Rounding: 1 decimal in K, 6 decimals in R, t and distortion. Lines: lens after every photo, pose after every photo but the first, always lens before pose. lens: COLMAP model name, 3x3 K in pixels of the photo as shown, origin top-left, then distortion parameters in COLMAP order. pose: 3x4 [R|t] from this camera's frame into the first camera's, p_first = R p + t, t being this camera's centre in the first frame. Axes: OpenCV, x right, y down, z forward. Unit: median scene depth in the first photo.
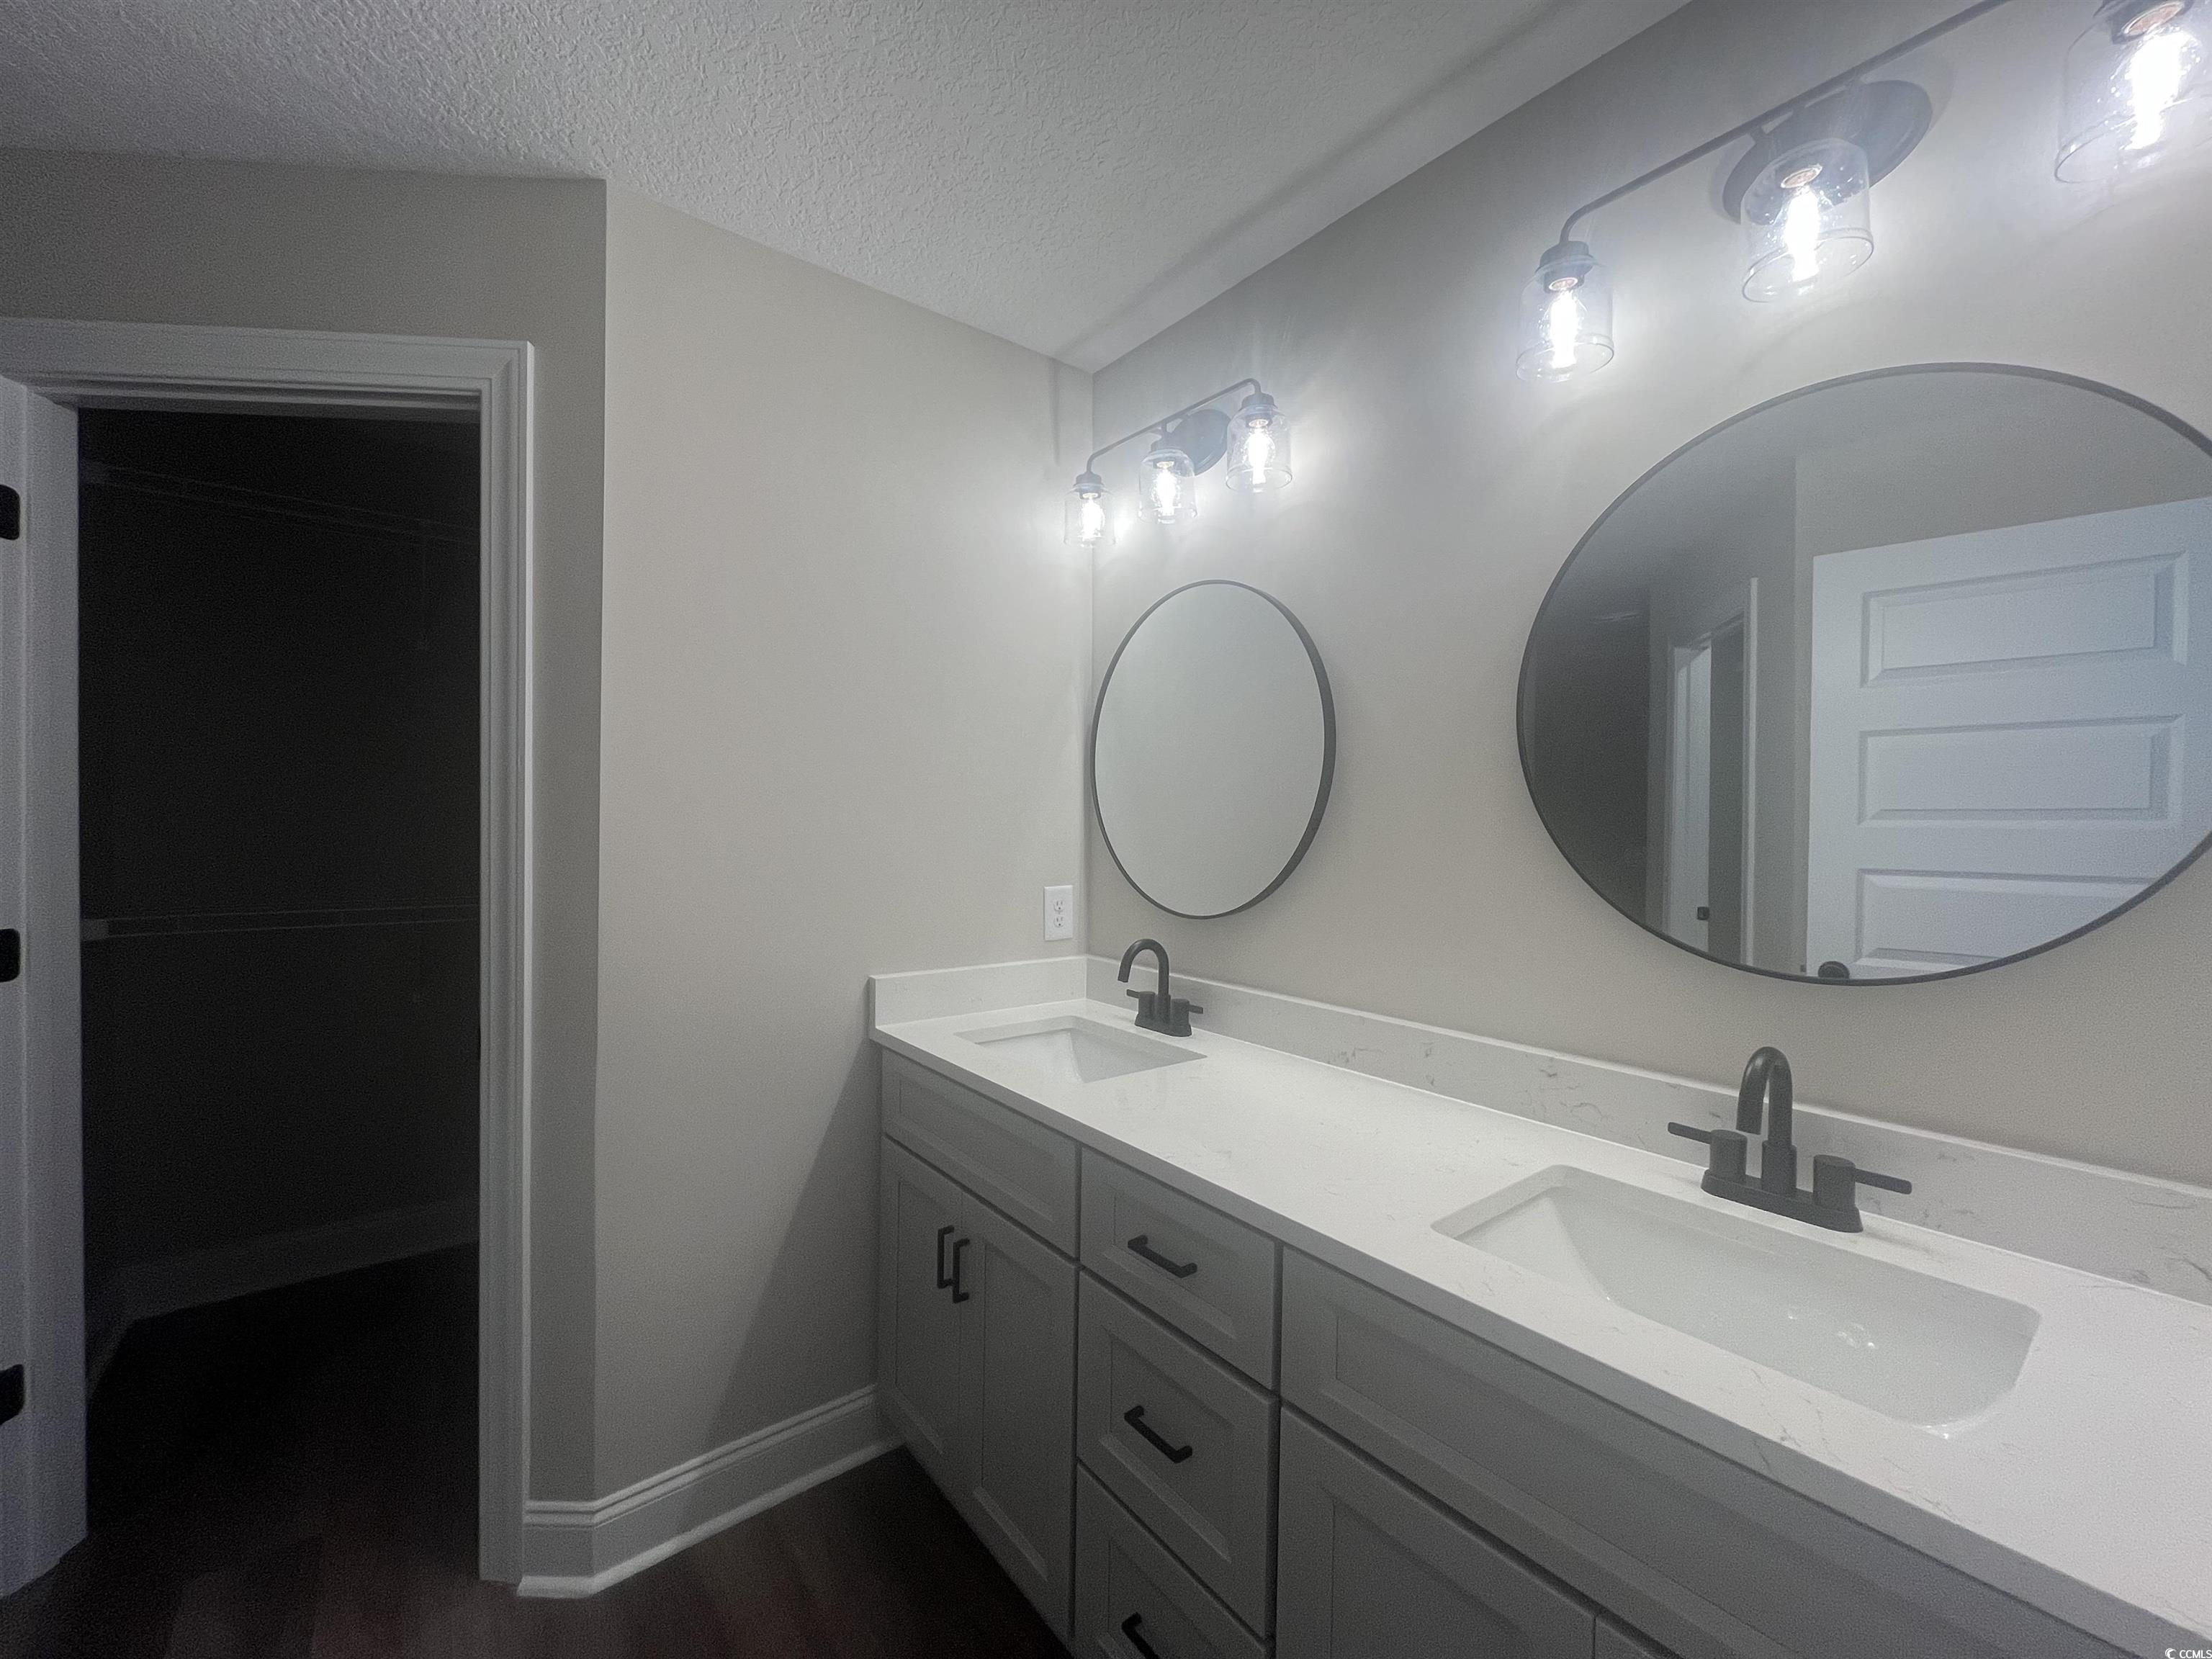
lens RADIAL K [[889.9, 0, 1111.0], [0, 889.9, 828.7], [0, 0, 1]] dist [-0.001432, -0.000760]
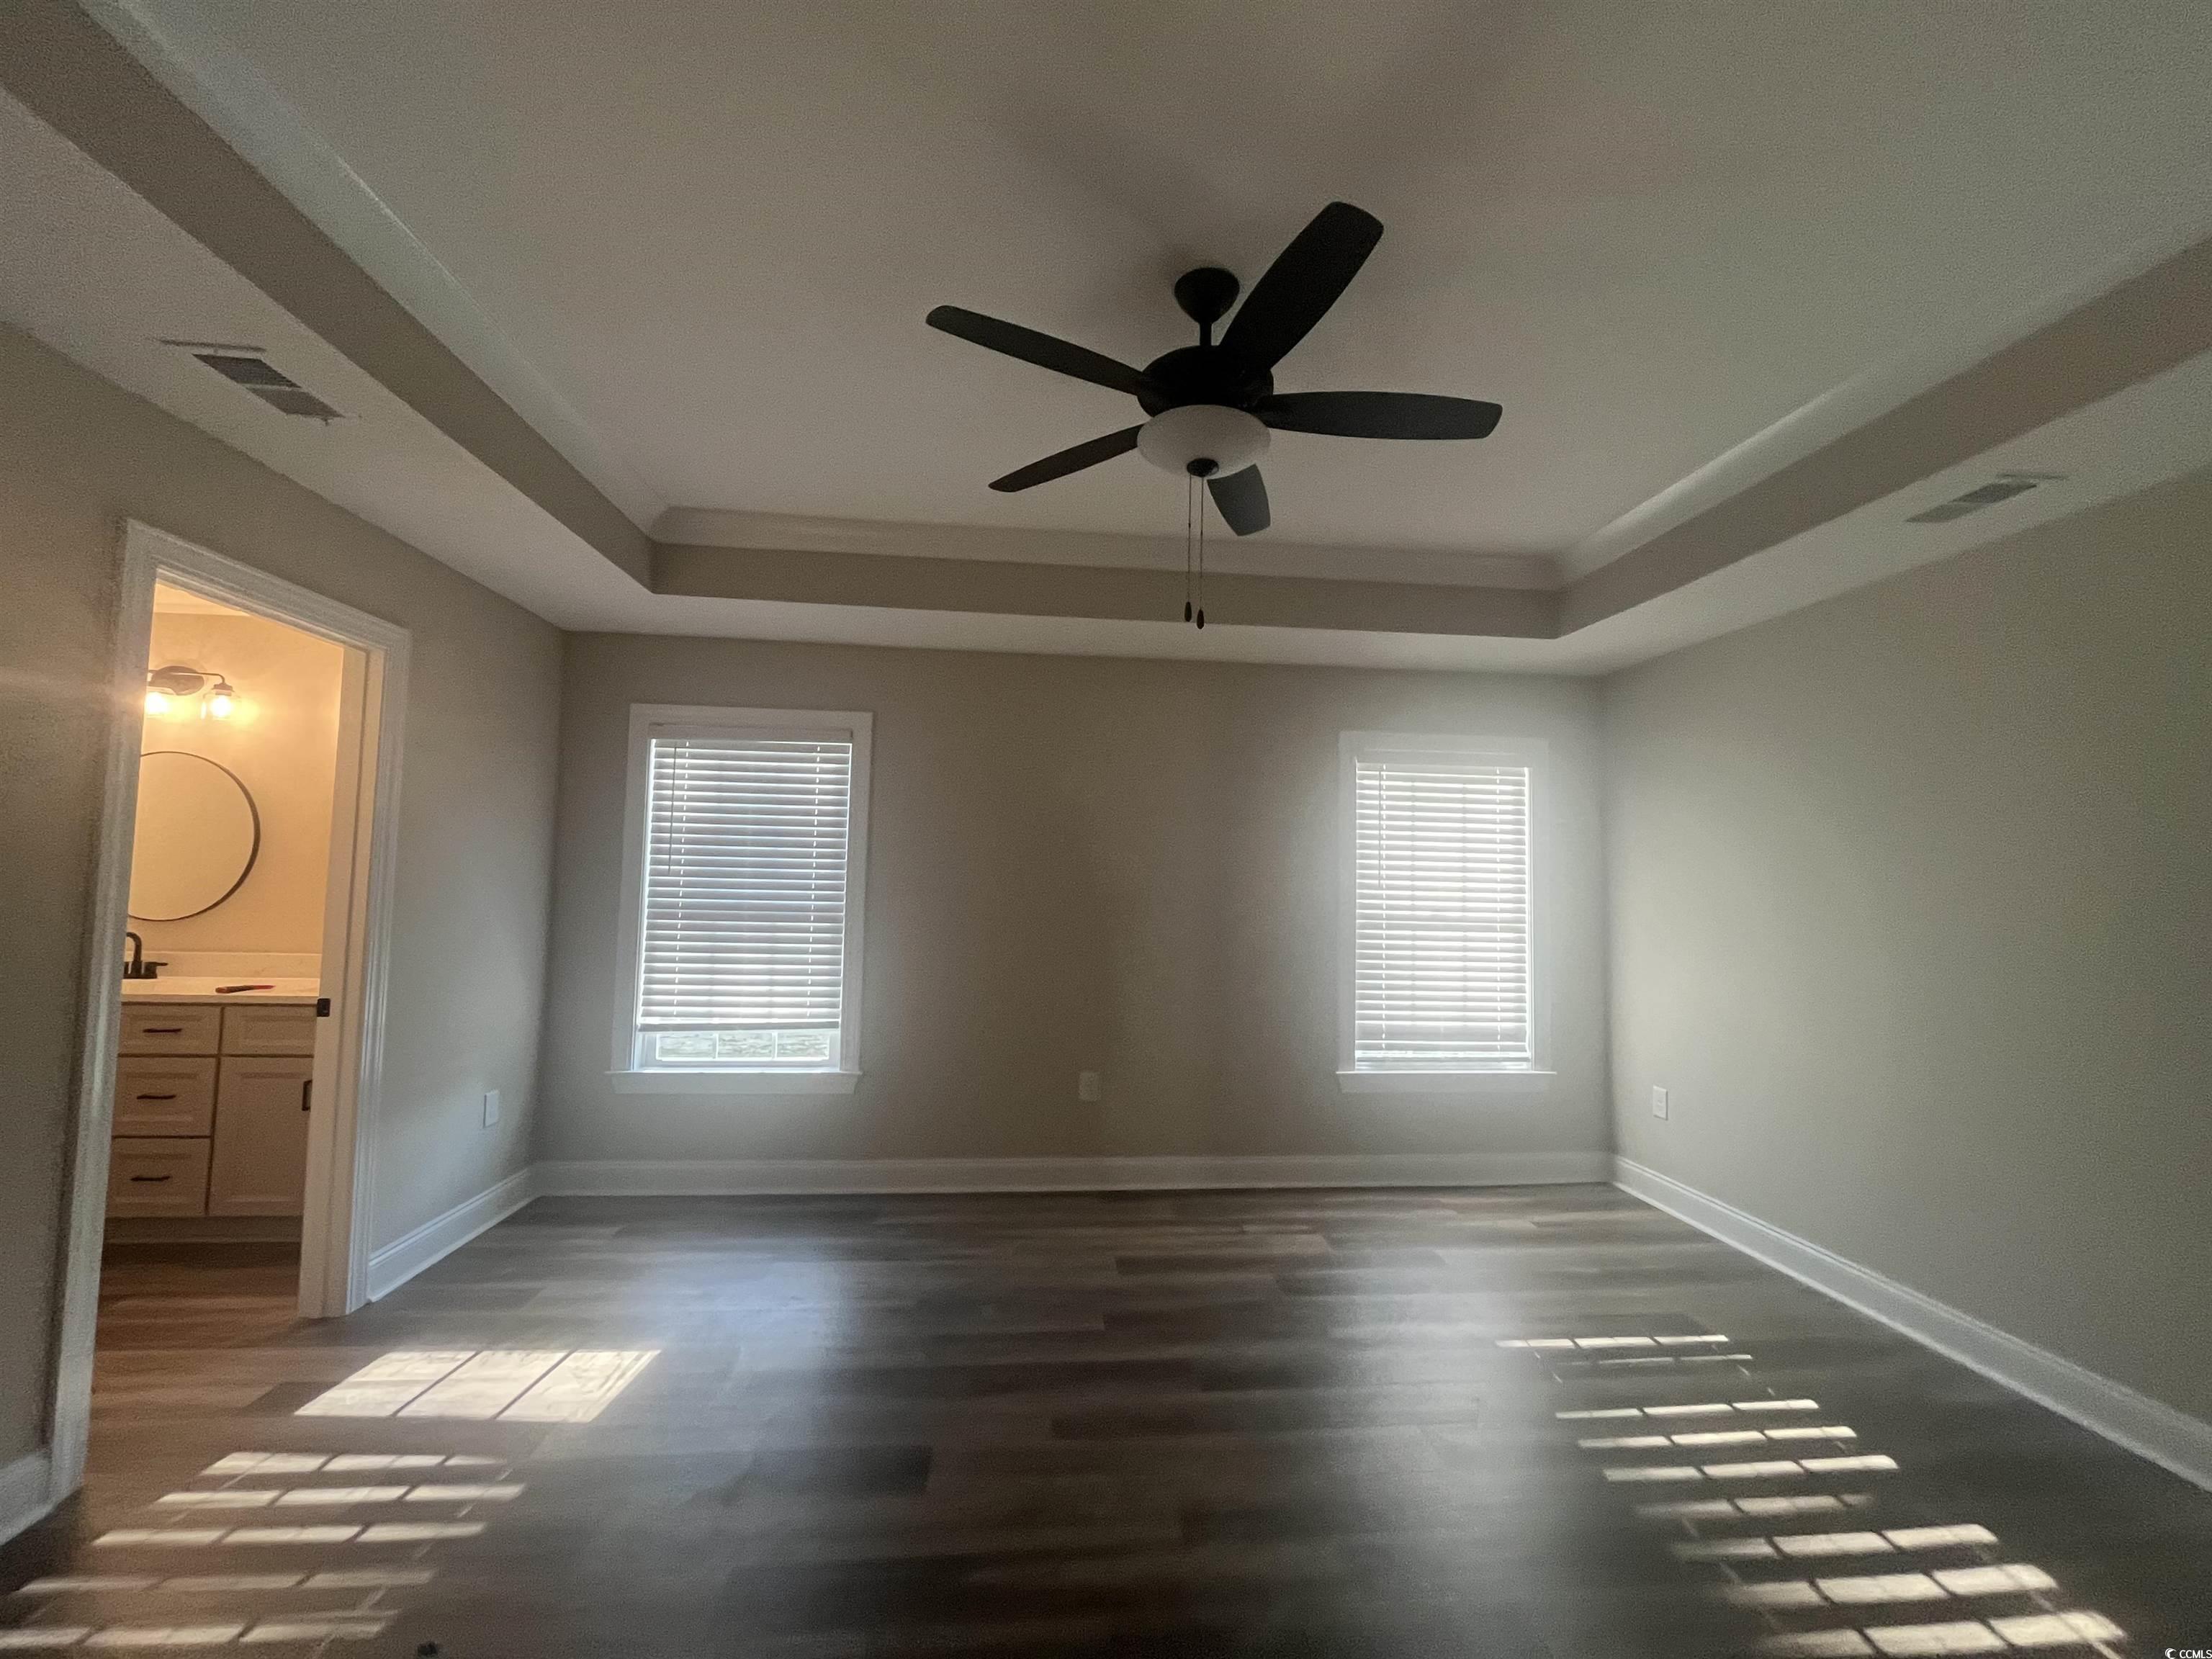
lens RADIAL K [[889.9, 0, 1111.0], [0, 889.9, 828.7], [0, 0, 1]] dist [-0.001432, -0.000760]
pose [[0.541834, 0.049029, 0.839054, -0.730854], [-0.005930, 0.998495, -0.054516, -0.016883], [-0.840464, 0.024563, 0.541310, -3.168404]]
